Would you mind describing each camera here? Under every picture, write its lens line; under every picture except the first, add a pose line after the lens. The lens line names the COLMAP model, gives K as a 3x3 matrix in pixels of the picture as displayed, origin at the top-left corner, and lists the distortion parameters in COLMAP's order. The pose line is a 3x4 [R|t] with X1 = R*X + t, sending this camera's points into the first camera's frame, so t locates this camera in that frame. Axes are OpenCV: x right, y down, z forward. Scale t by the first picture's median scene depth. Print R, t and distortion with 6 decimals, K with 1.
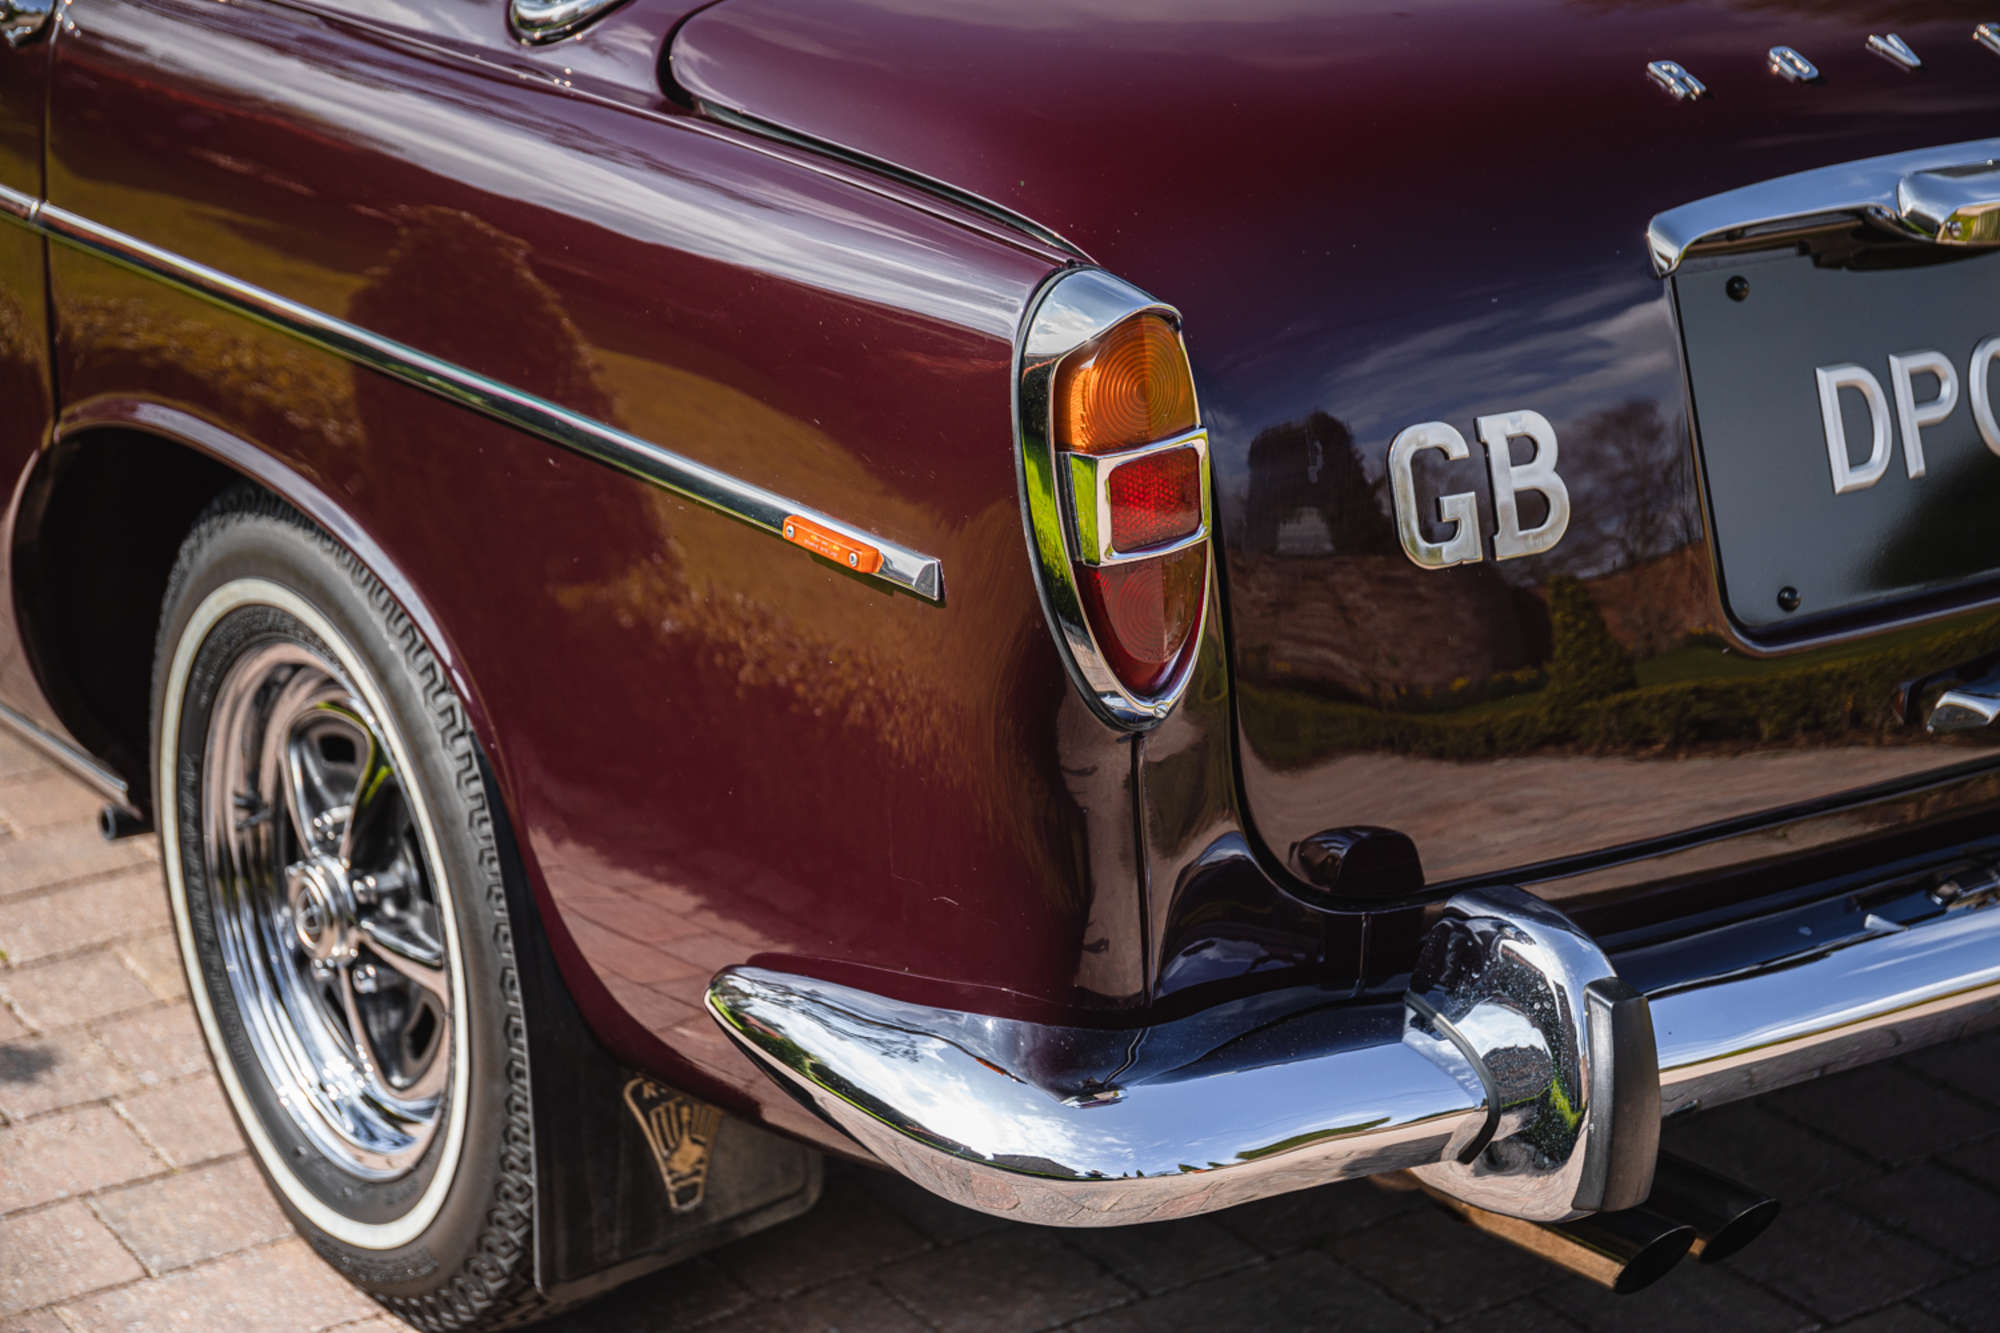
lens RADIAL K [[3739.4, 0, 1007.9], [0, 3739.4, 662.1], [0, 0, 1]] dist [0.108362, 0.000000]
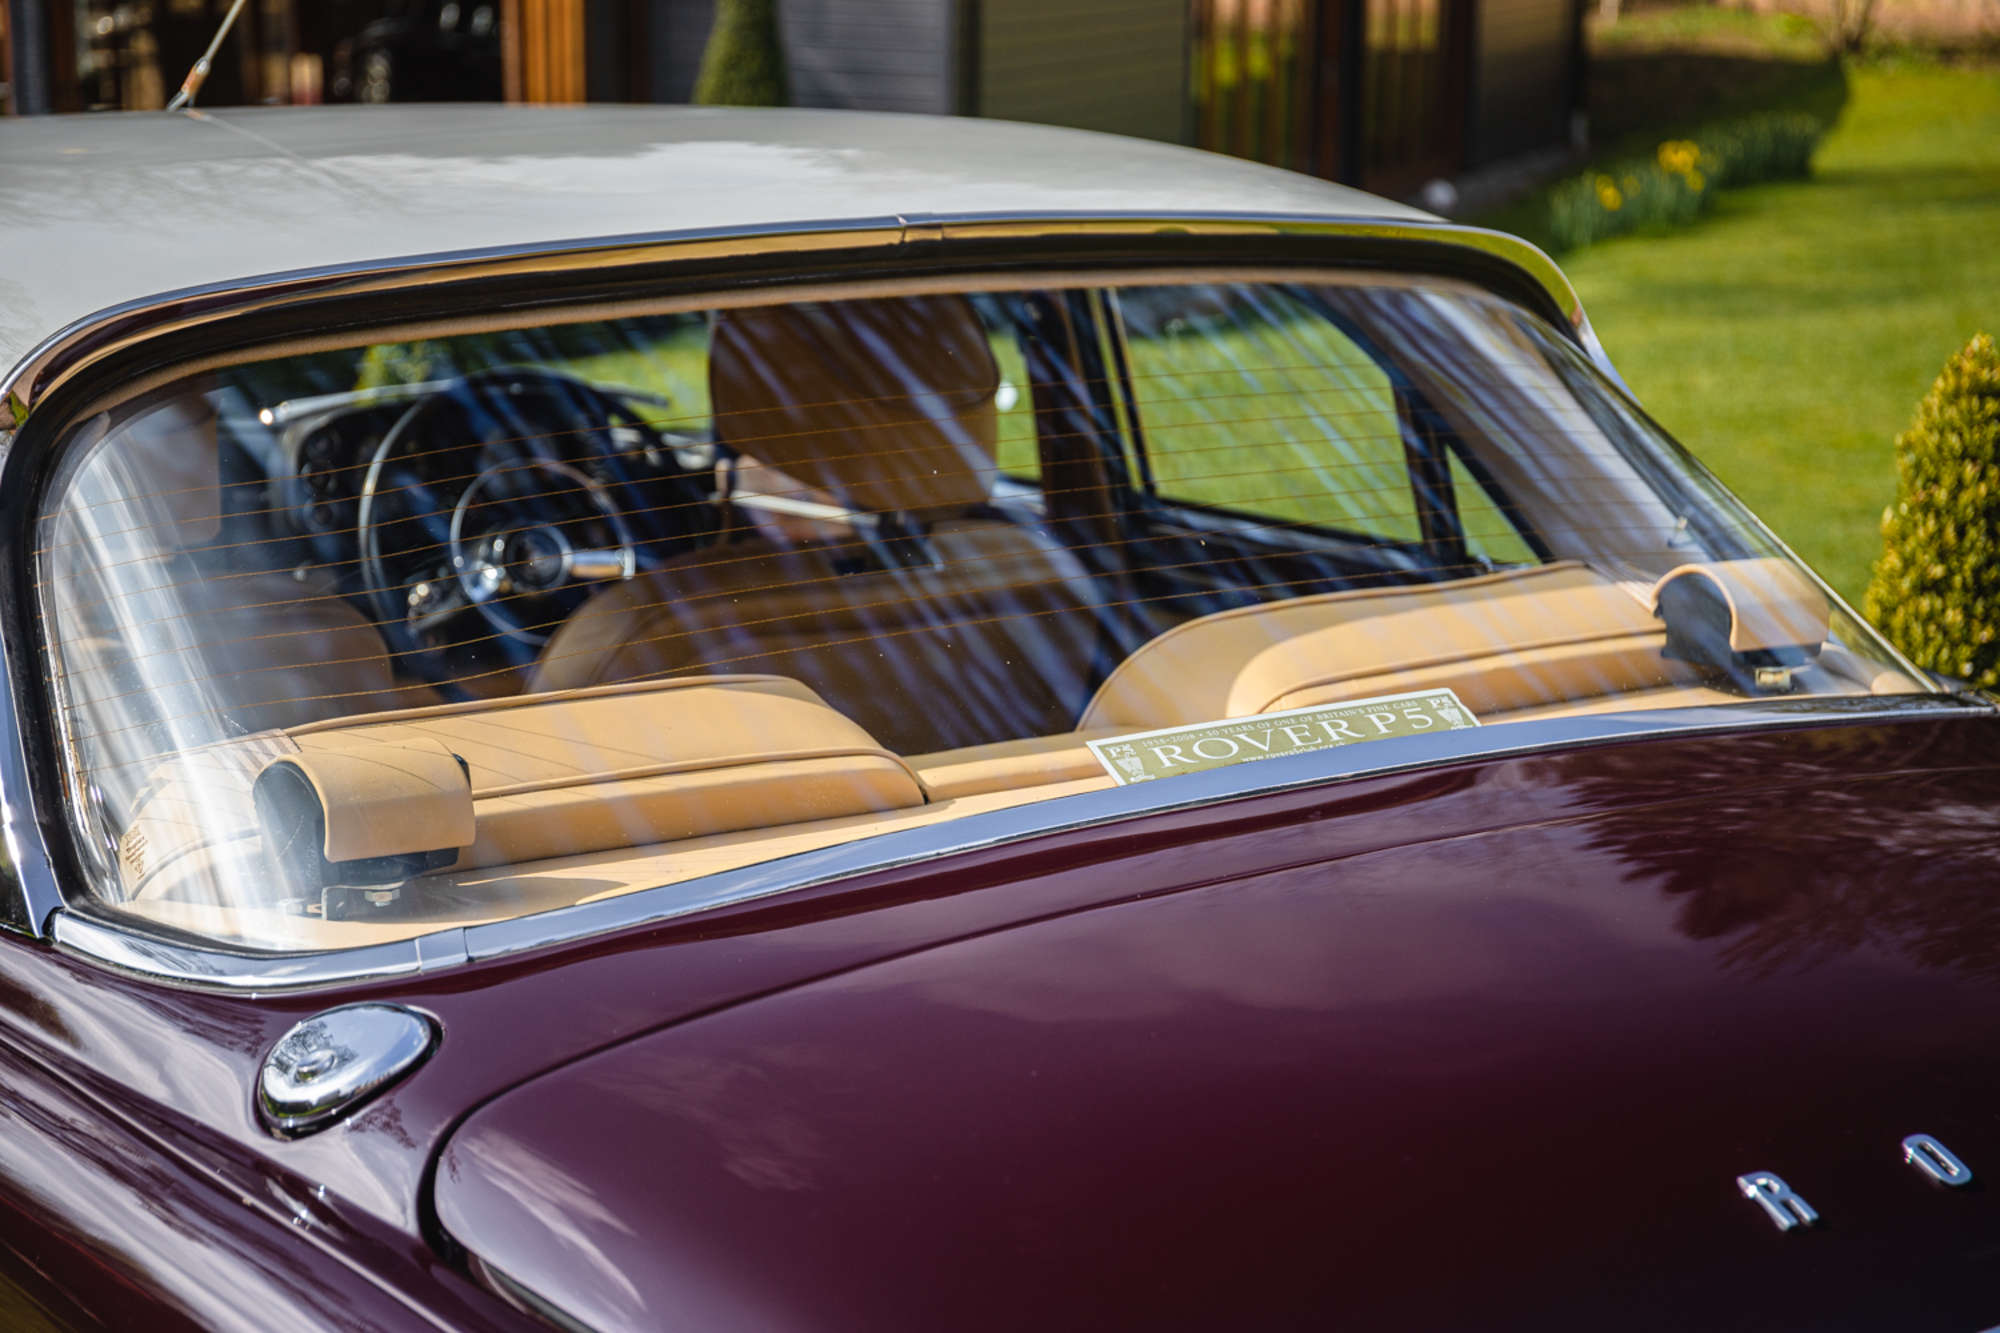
lens RADIAL K [[3617.6, 0, 1001.1], [0, 3617.6, 687.0], [0, 0, 1]] dist [0.094293, 0.000000]
pose [[0.998773, -0.020425, -0.045117, 0.055236], [0.014299, 0.991125, -0.132161, -0.152158], [0.047416, 0.131354, 0.990201, 0.251109]]
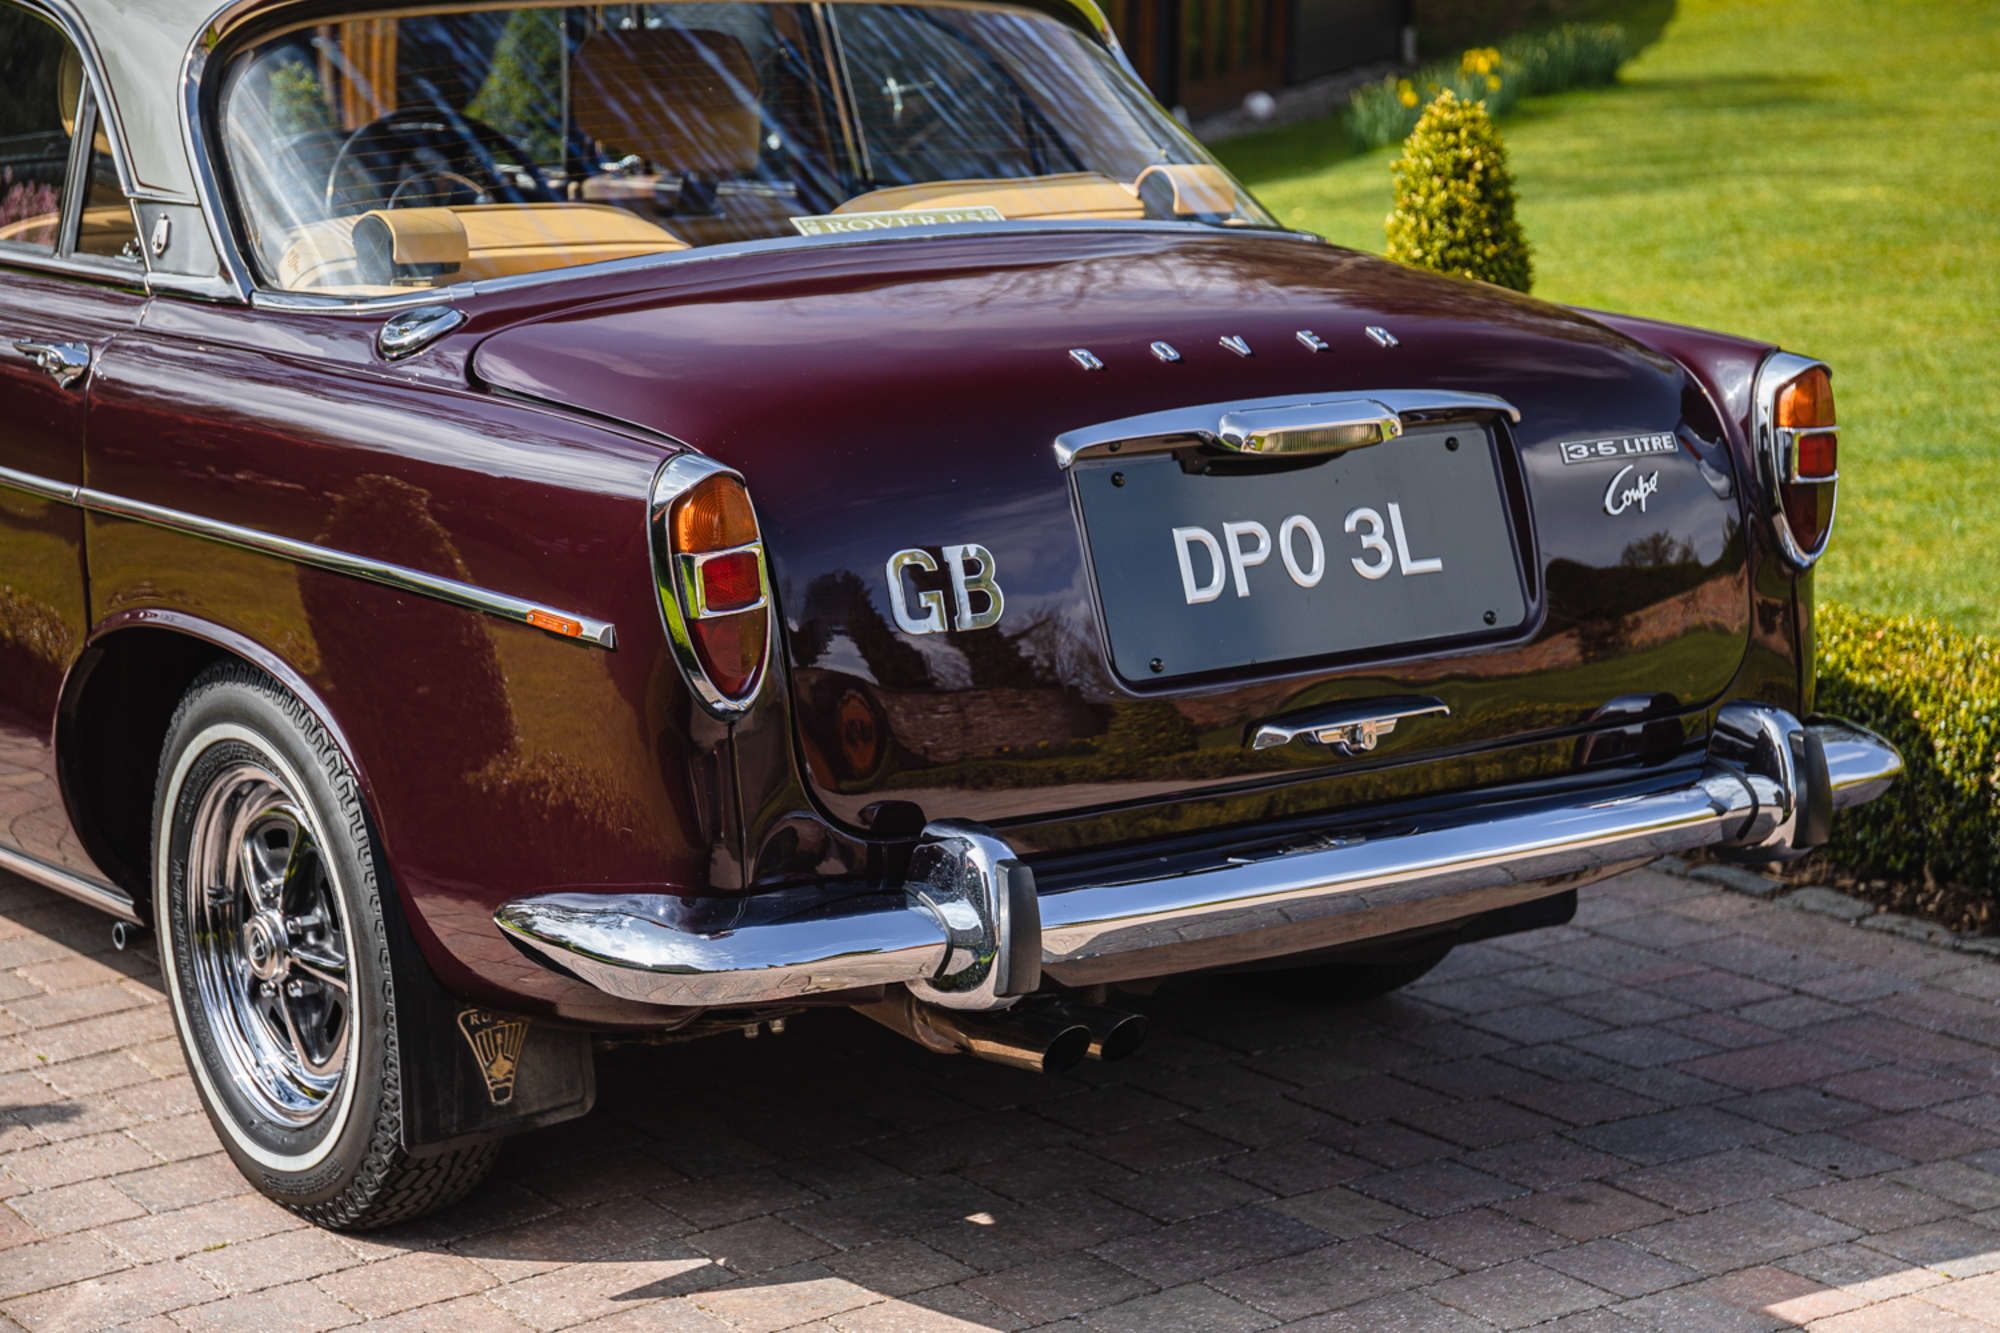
lens RADIAL K [[3739.4, 0, 1044.0], [0, 3739.4, 667.8], [0, 0, 1]] dist [0.108362, 0.000000]
pose [[0.999552, -0.027172, 0.012586, 0.126143], [0.028479, 0.992469, -0.119143, 0.162472], [-0.009254, 0.119448, 0.992797, -0.571479]]
